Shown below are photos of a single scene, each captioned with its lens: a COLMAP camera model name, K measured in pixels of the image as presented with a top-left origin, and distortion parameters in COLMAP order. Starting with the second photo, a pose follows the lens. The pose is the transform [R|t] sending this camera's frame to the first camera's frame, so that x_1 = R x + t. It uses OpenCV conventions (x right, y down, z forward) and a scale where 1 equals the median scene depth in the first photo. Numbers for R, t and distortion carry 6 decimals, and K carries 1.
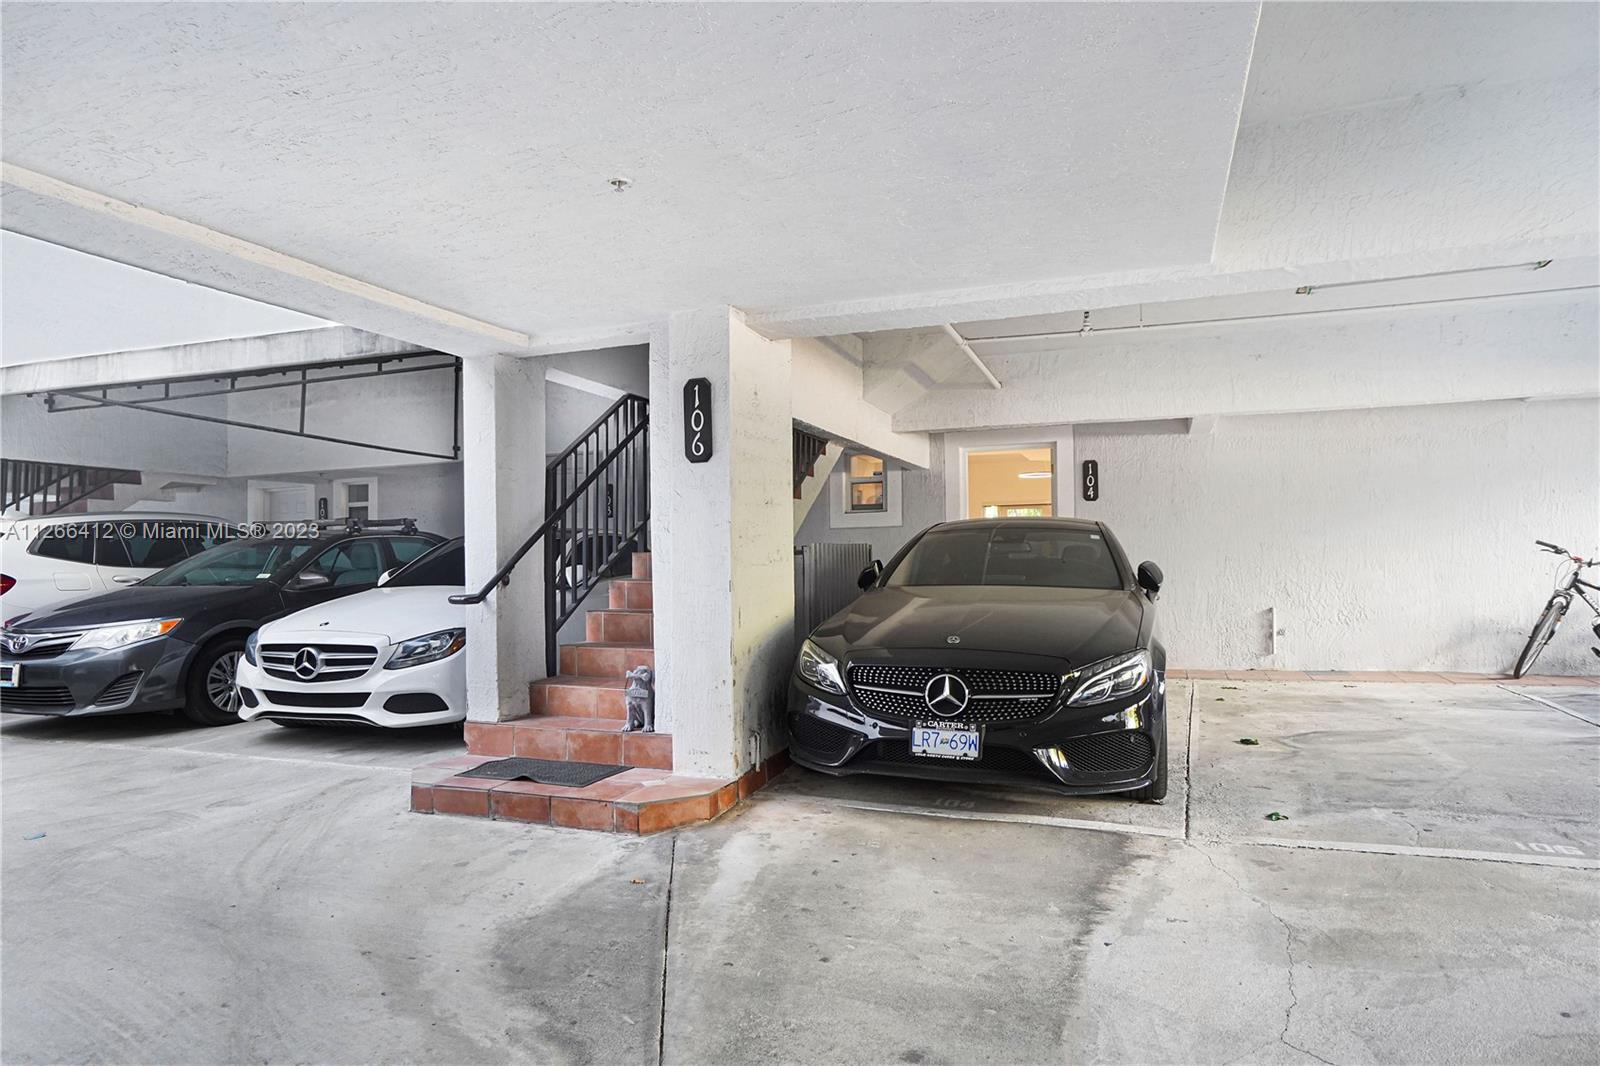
lens RADIAL K [[936.2, 0, 797.9], [0, 936.2, 552.3], [0, 0, 1]] dist [-0.013180, 0.001501]
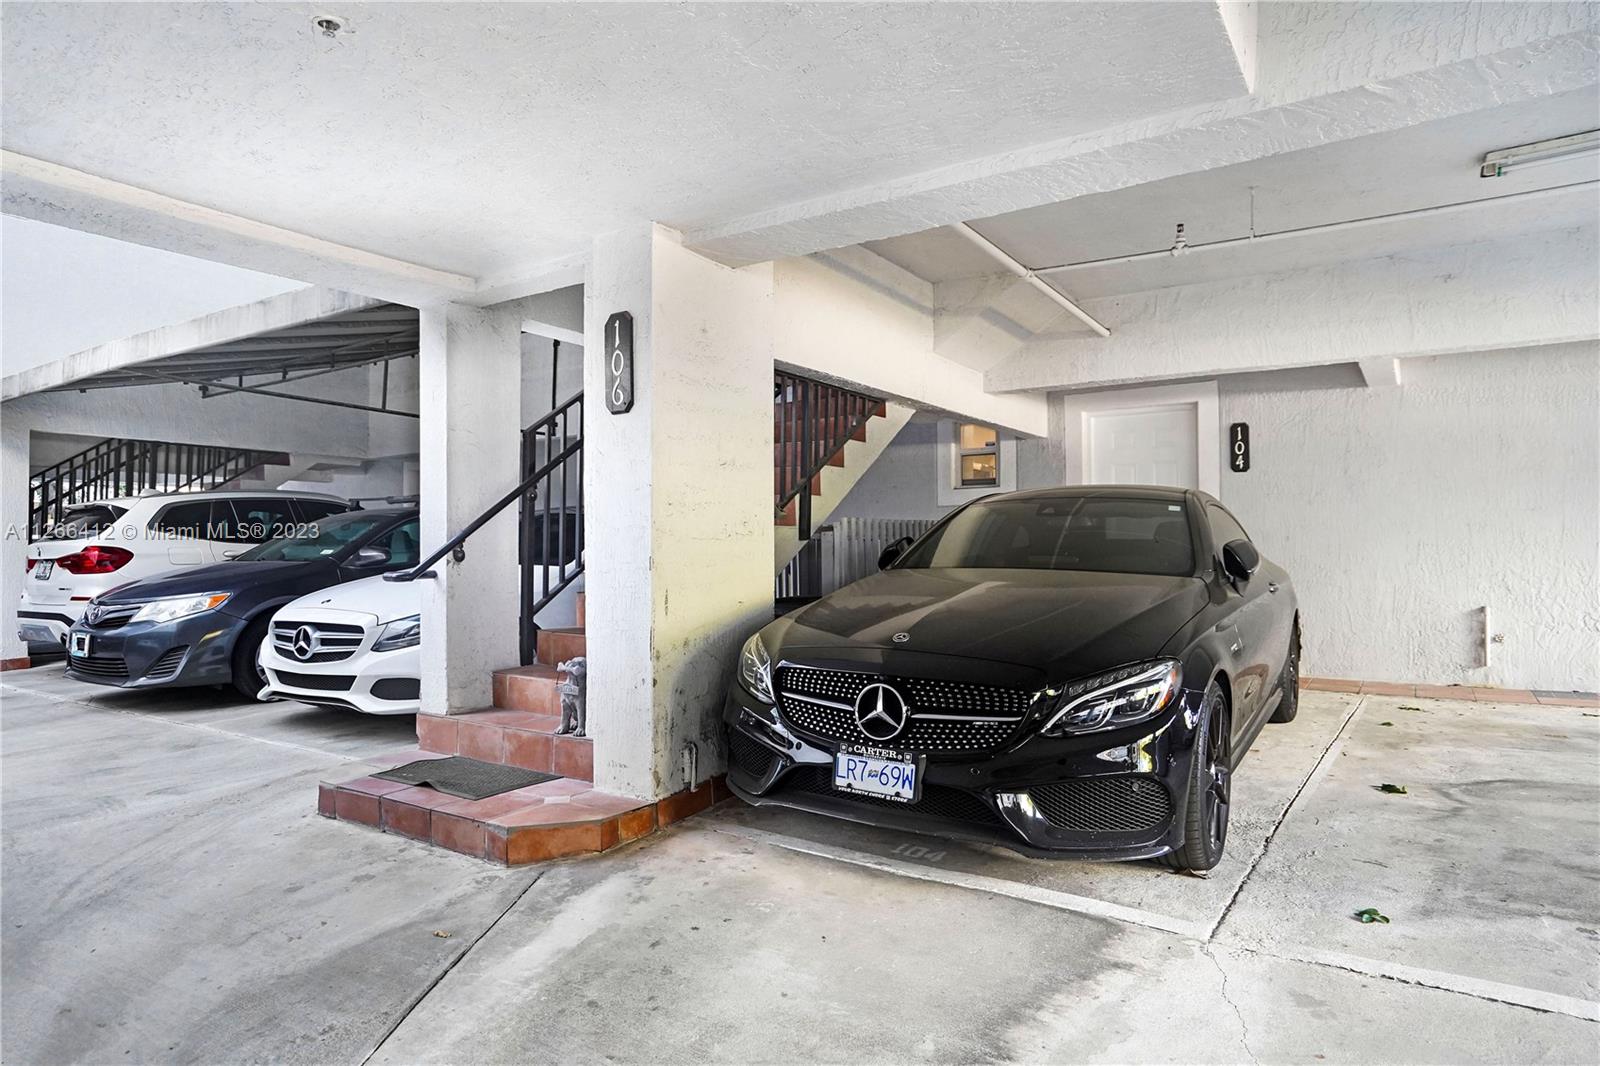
lens RADIAL K [[943.1, 0, 800.0], [0, 943.1, 533.0], [0, 0, 1]] dist [-0.000266, 0.015757]
pose [[0.978249, 0.005679, -0.207358, 0.224242], [-0.006871, 0.999964, -0.005028, 0.012161], [0.207322, 0.006343, 0.978252, 0.219197]]
